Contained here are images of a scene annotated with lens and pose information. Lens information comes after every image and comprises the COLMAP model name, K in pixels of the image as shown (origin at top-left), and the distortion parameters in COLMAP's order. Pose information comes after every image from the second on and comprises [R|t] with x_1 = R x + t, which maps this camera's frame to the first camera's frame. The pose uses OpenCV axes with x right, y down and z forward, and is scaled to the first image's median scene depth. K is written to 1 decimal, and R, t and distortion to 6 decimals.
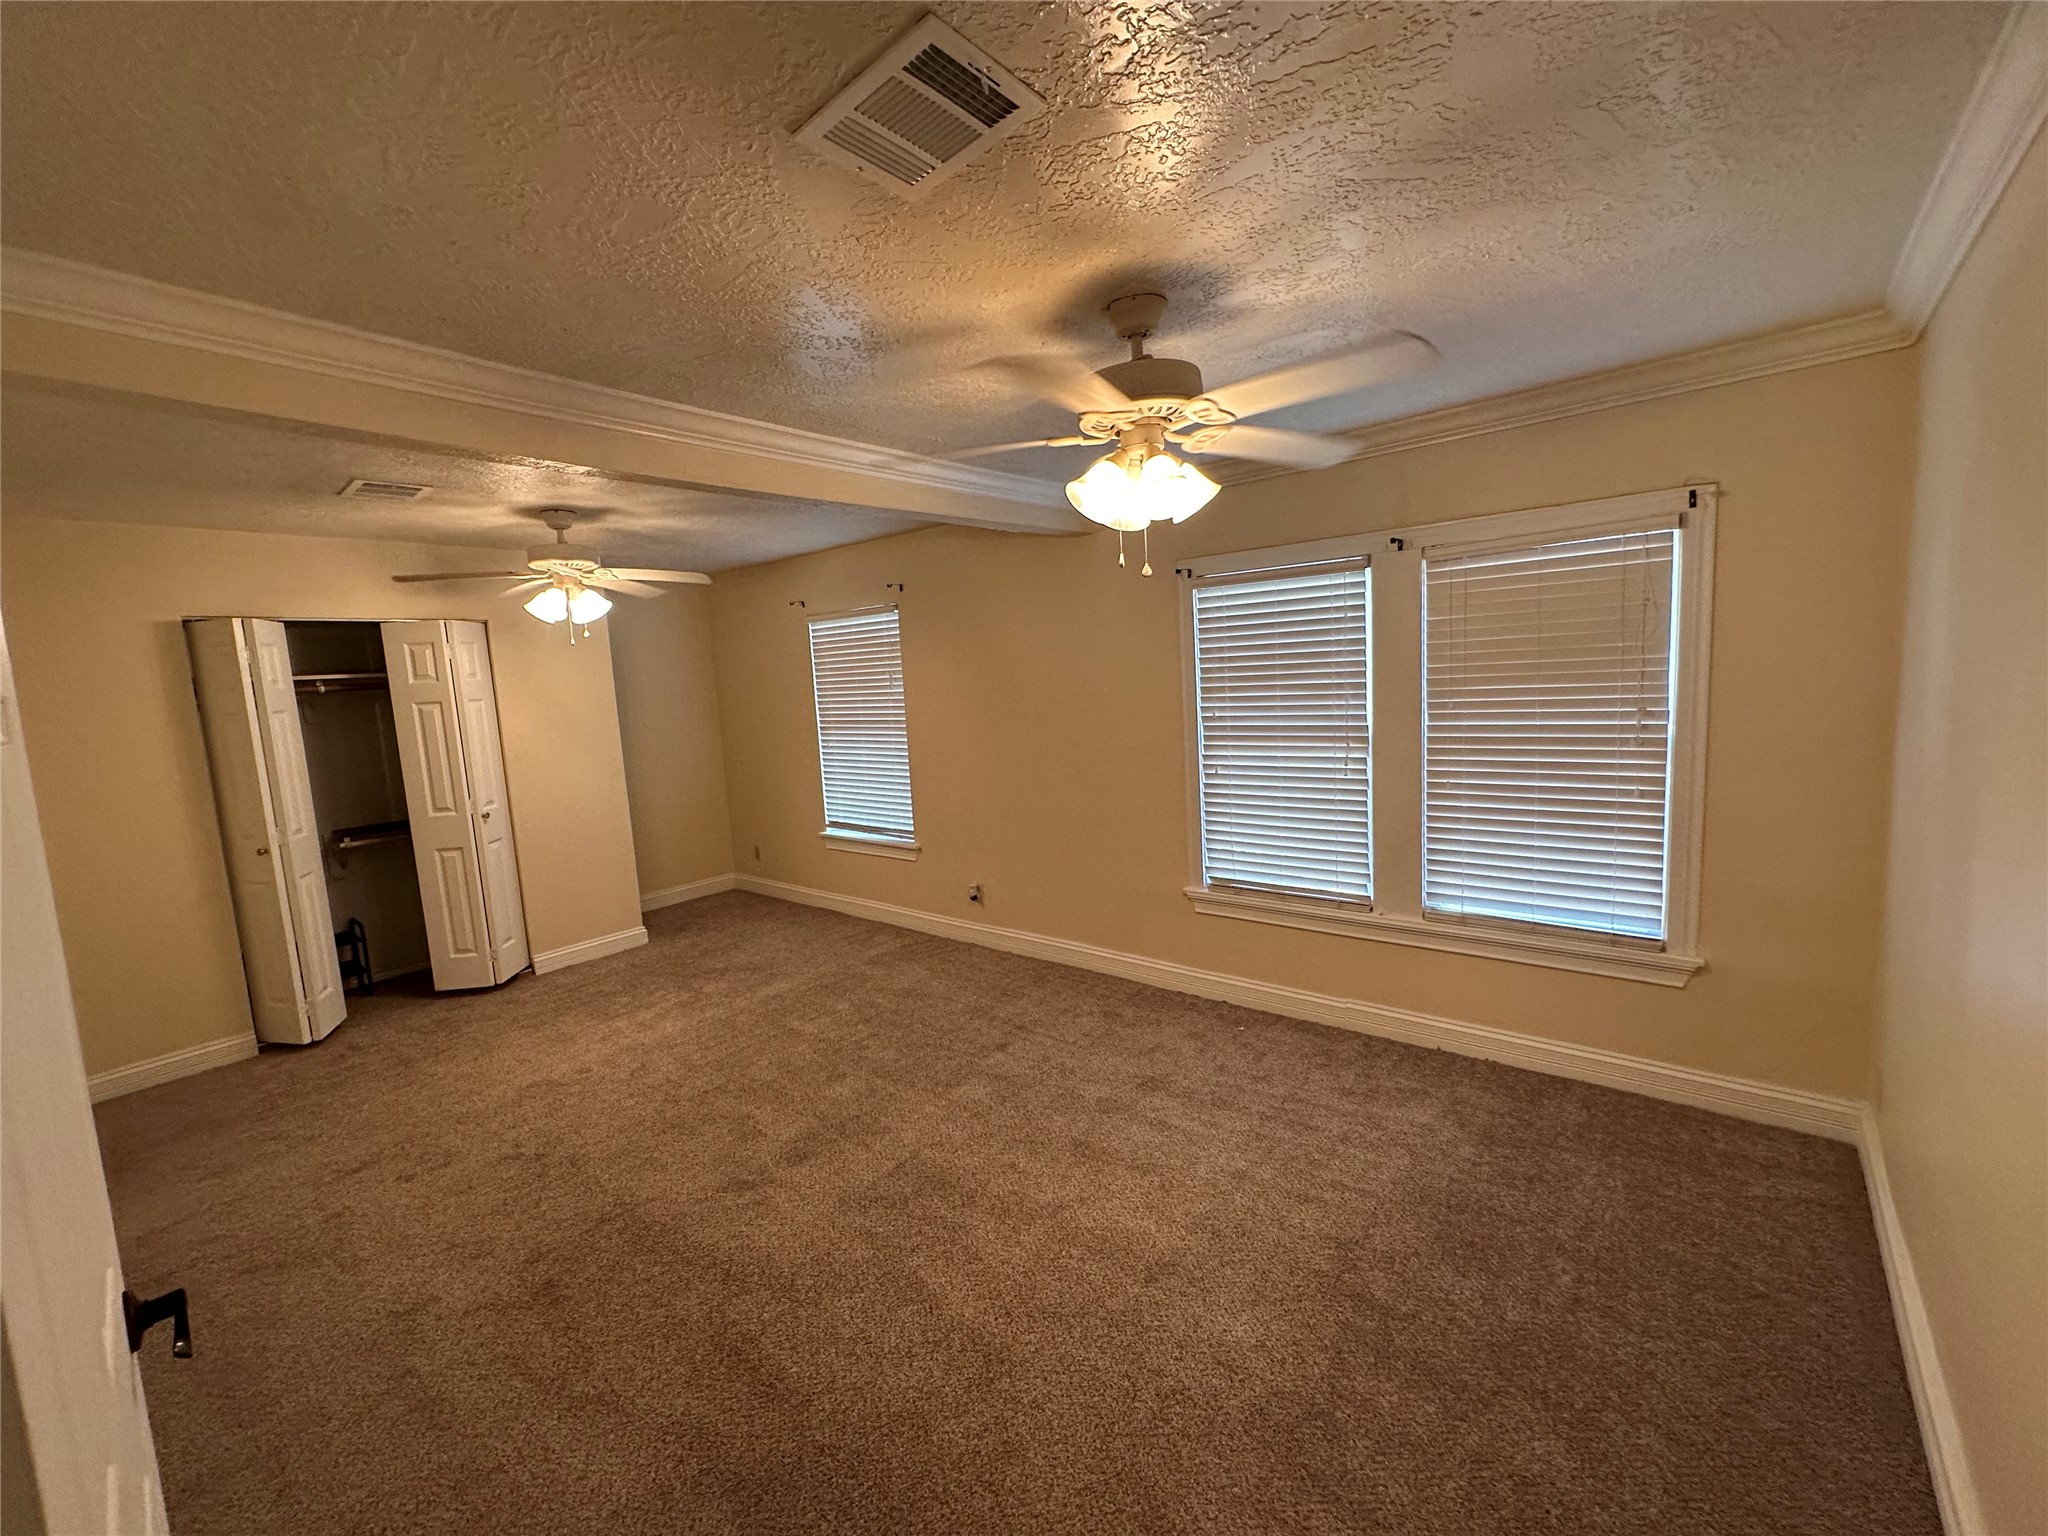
lens RADIAL K [[819.5, 0, 1022.5], [0, 819.5, 768.9], [0, 0, 1]] dist [-0.003244, 0.000983]
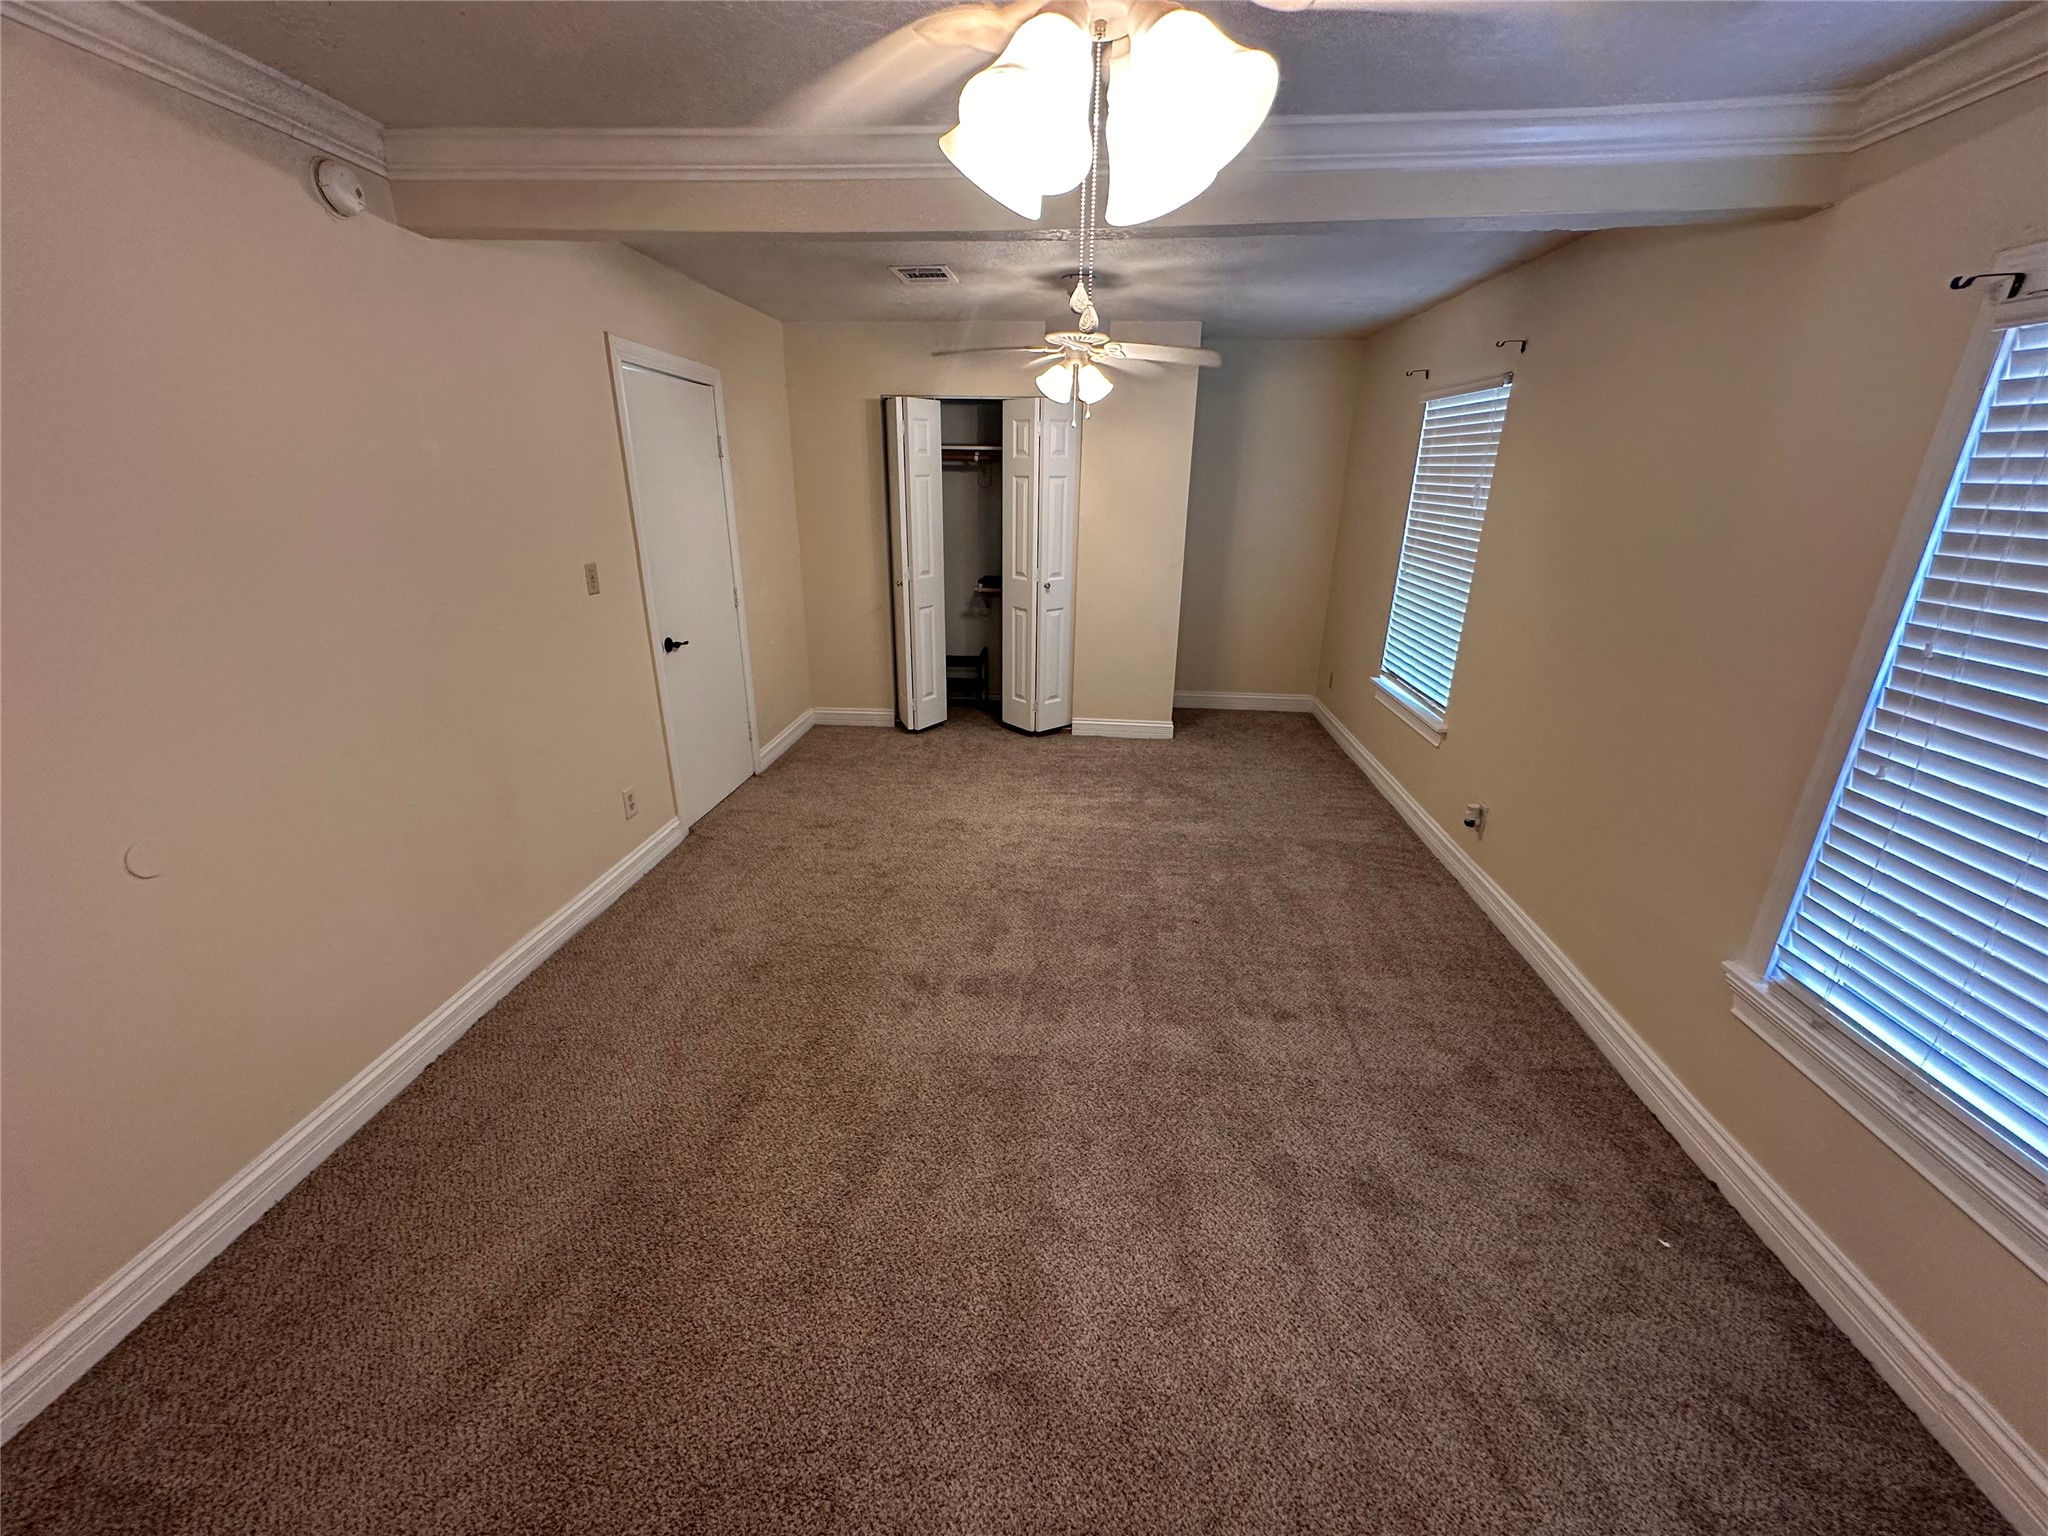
lens RADIAL K [[819.5, 0, 1022.5], [0, 819.5, 768.9], [0, 0, 1]] dist [-0.003244, 0.000983]
pose [[0.569809, 0.342777, -0.746874, 0.280792], [-0.141915, 0.936243, 0.321418, -0.071536], [0.809431, -0.077154, 0.582125, 0.332452]]
